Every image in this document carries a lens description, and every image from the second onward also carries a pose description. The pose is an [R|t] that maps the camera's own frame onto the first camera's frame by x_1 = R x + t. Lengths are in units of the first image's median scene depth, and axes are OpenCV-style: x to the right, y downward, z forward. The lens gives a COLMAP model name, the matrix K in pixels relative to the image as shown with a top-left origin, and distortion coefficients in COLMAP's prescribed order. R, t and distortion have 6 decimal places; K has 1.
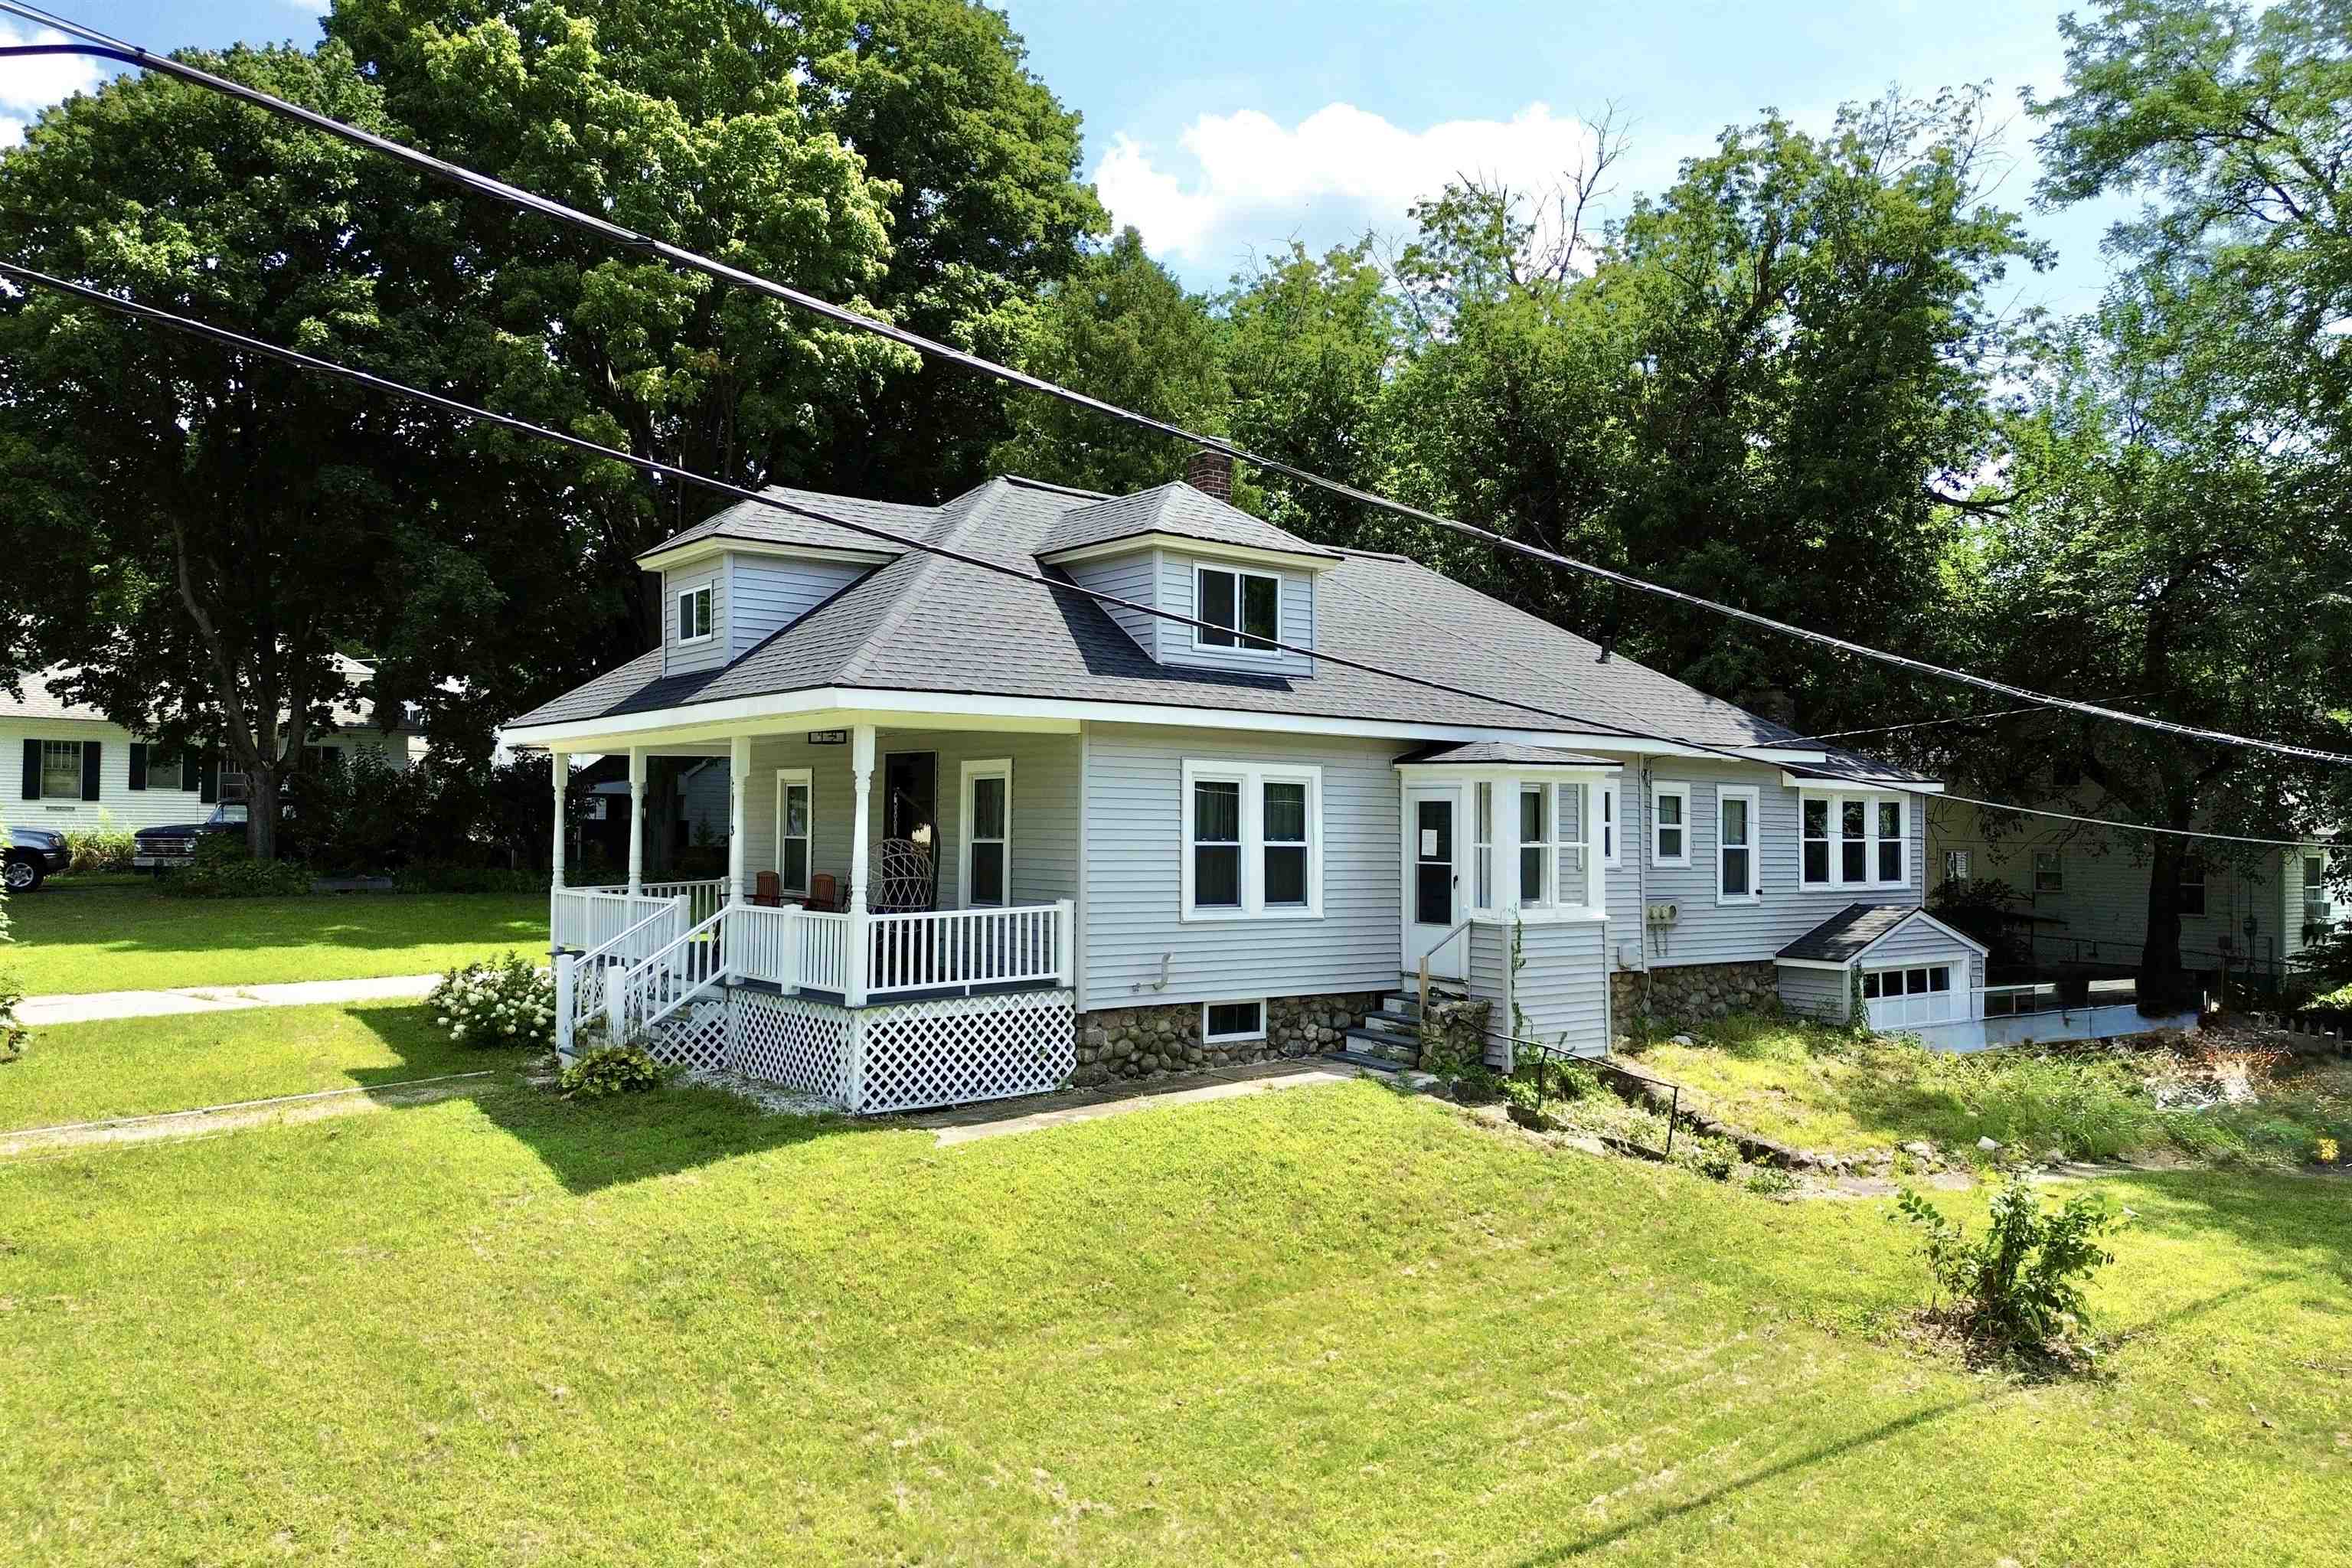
lens RADIAL K [[1664.2, 0, 1176.0], [0, 1664.2, 784.0], [0, 0, 1]] dist [0.080634, -0.079304]
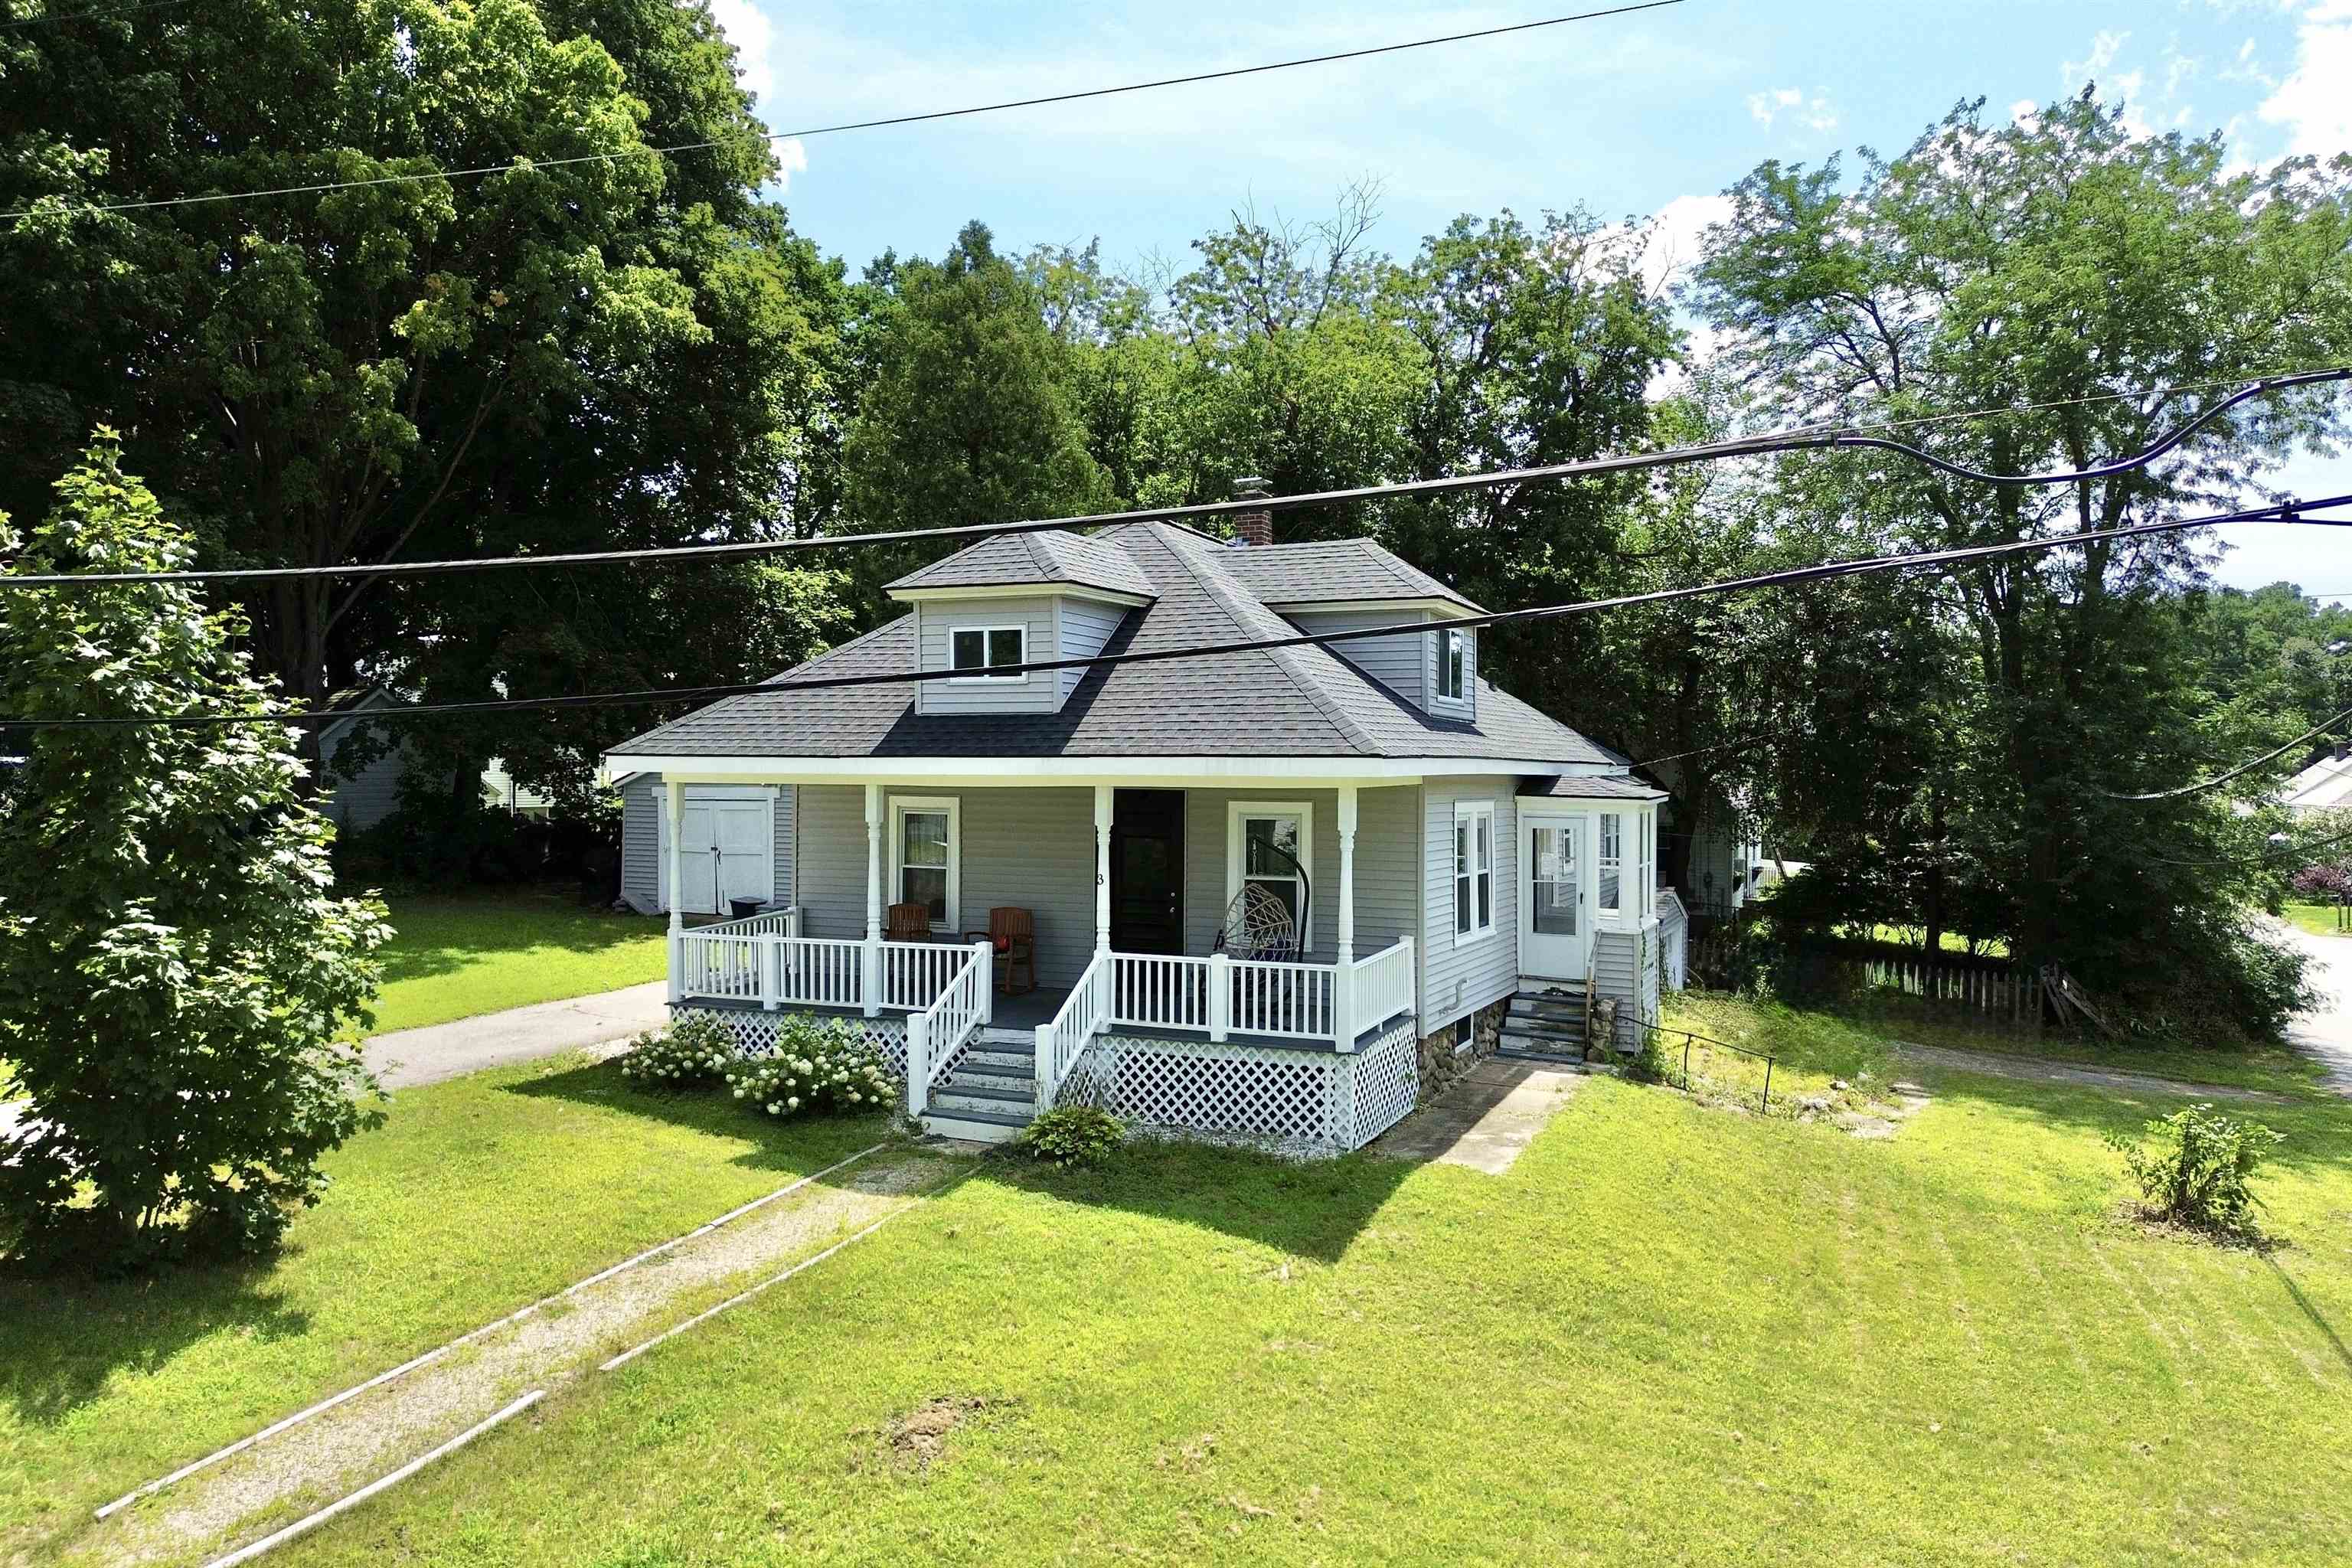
lens RADIAL K [[1664.2, 0, 1176.0], [0, 1664.2, 784.0], [0, 0, 1]] dist [0.080634, -0.079304]
pose [[0.886227, -0.006542, 0.463205, -0.650011], [-0.010886, 0.999330, 0.034941, -0.061655], [-0.463123, -0.036009, 0.885562, 0.092743]]
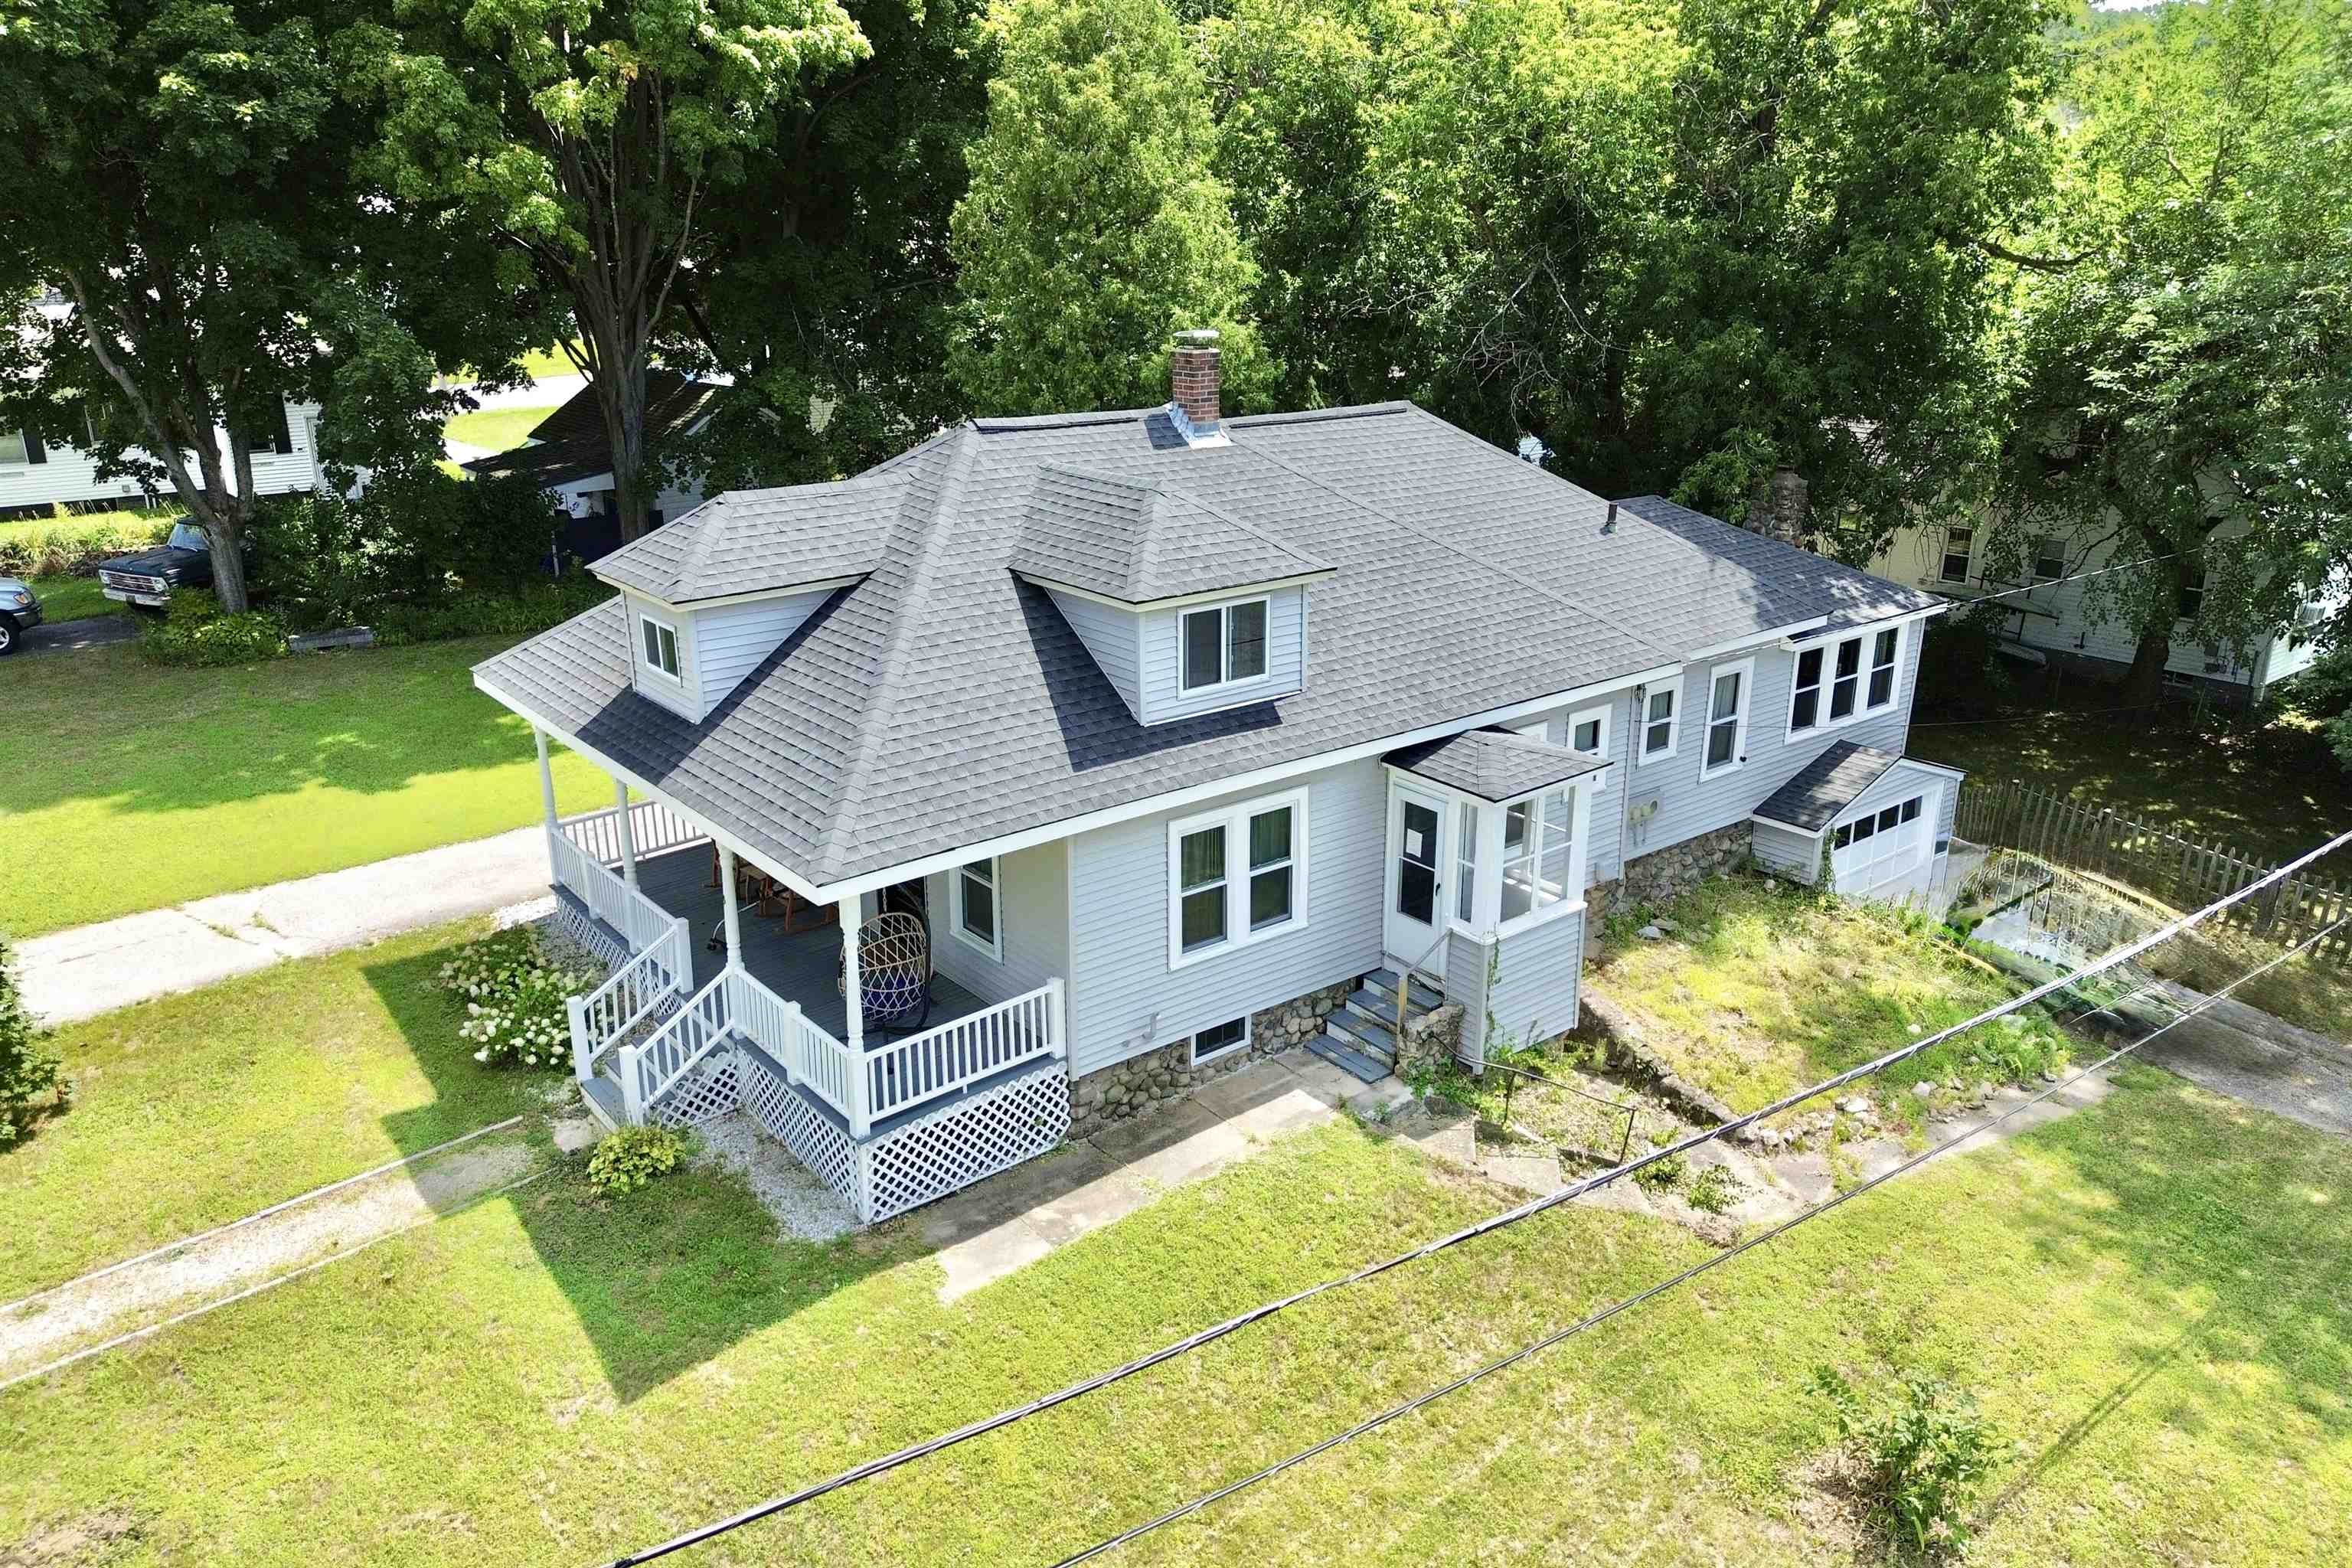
lens RADIAL K [[1664.2, 0, 1176.0], [0, 1664.2, 784.0], [0, 0, 1]] dist [0.080634, -0.079304]
pose [[0.999950, -0.009734, 0.002323, 0.006075], [0.008338, 0.938753, 0.344490, -0.364014], [-0.005534, -0.344453, 0.938787, 0.069271]]
